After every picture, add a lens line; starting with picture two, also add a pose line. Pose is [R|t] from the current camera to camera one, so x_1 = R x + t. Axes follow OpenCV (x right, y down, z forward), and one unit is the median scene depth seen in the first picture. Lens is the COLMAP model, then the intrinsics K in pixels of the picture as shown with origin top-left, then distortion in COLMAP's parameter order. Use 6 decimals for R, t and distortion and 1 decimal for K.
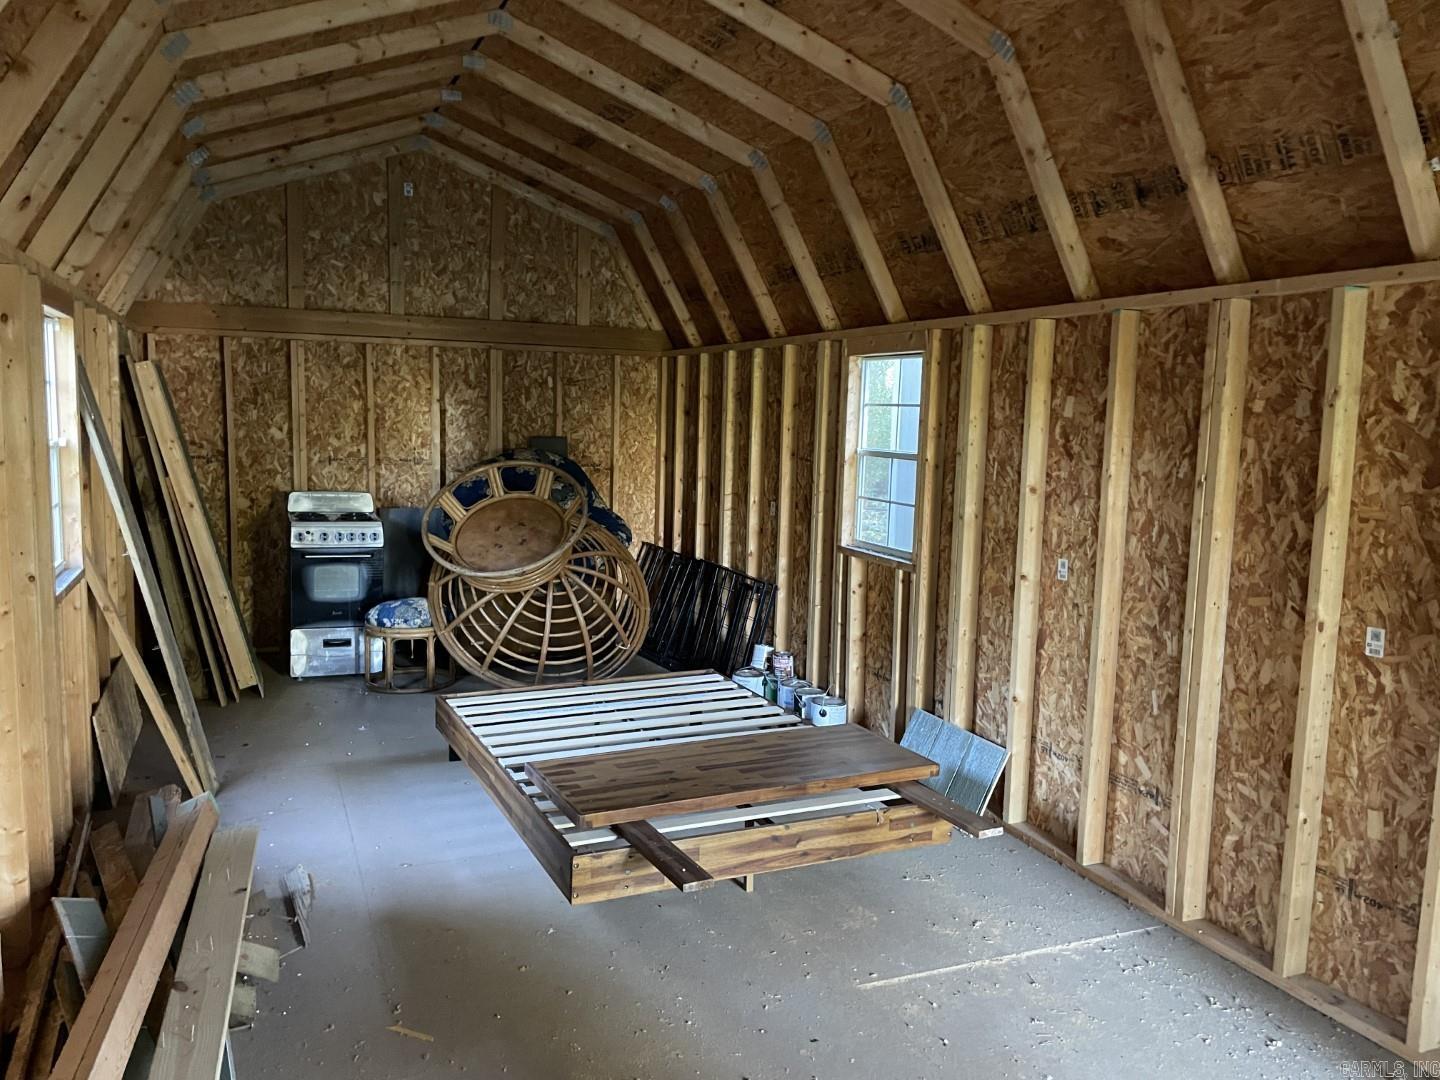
lens RADIAL K [[1095.0, 0, 720.0], [0, 1095.0, 540.0], [0, 0, 1]] dist [0.077073, -0.106842]
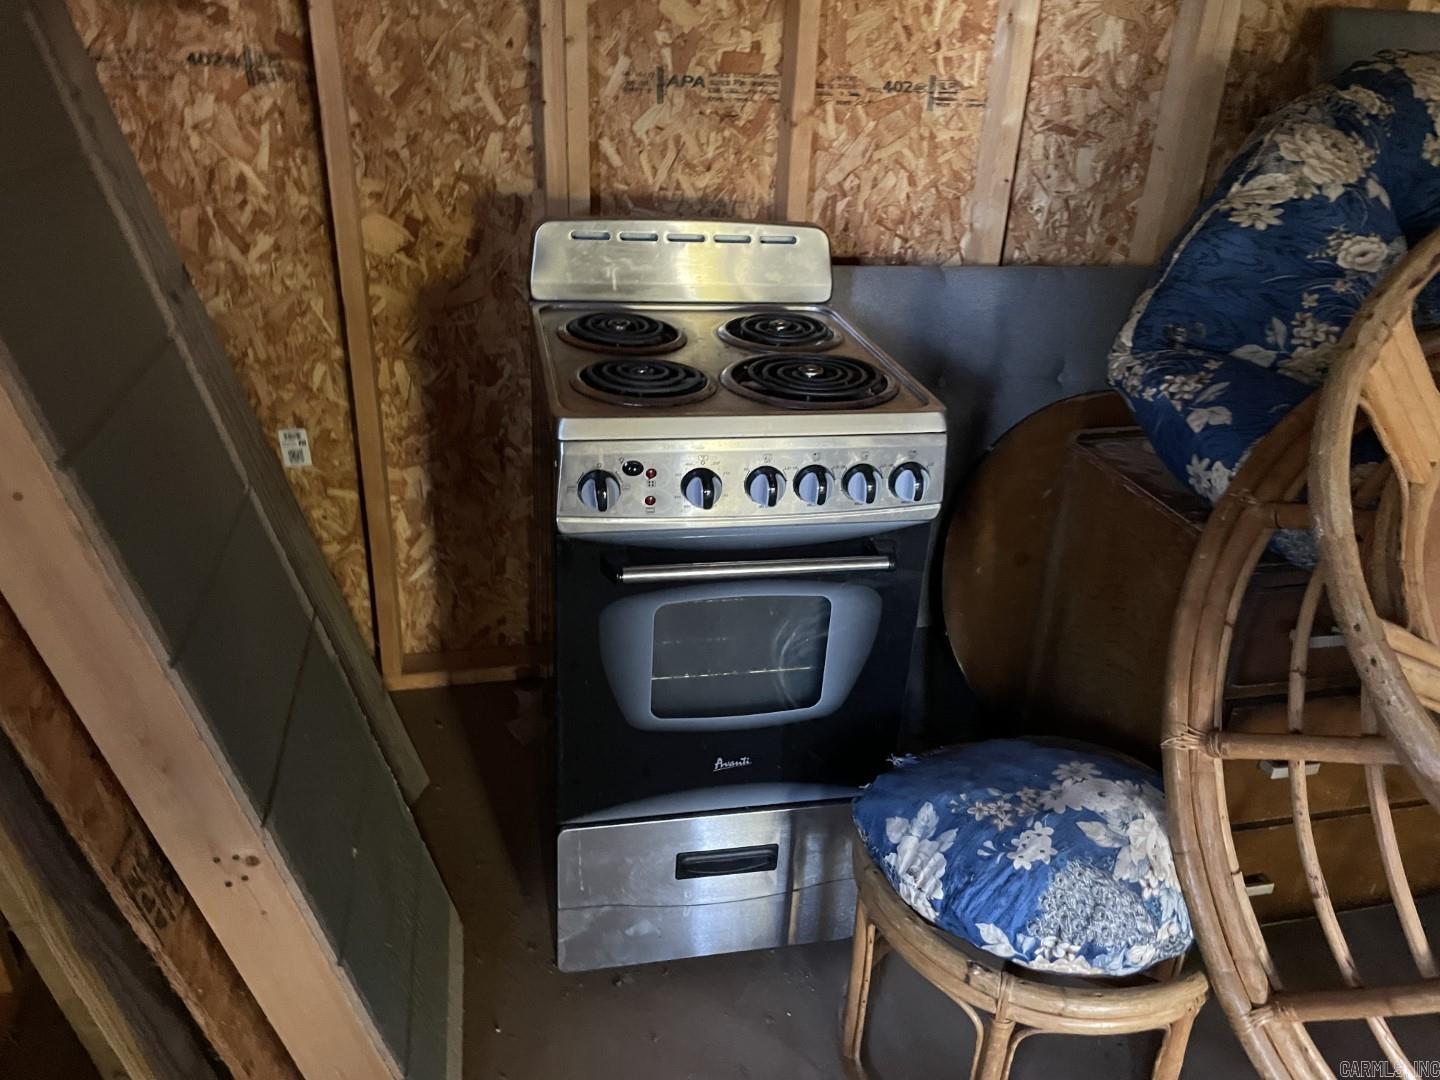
lens RADIAL K [[1095.0, 0, 720.0], [0, 1095.0, 540.0], [0, 0, 1]] dist [0.077073, -0.106842]
pose [[0.981007, 0.098533, -0.167080, -0.283459], [-0.039393, 0.944625, 0.325780, -0.055258], [0.189928, -0.313011, 0.930565, 0.711599]]
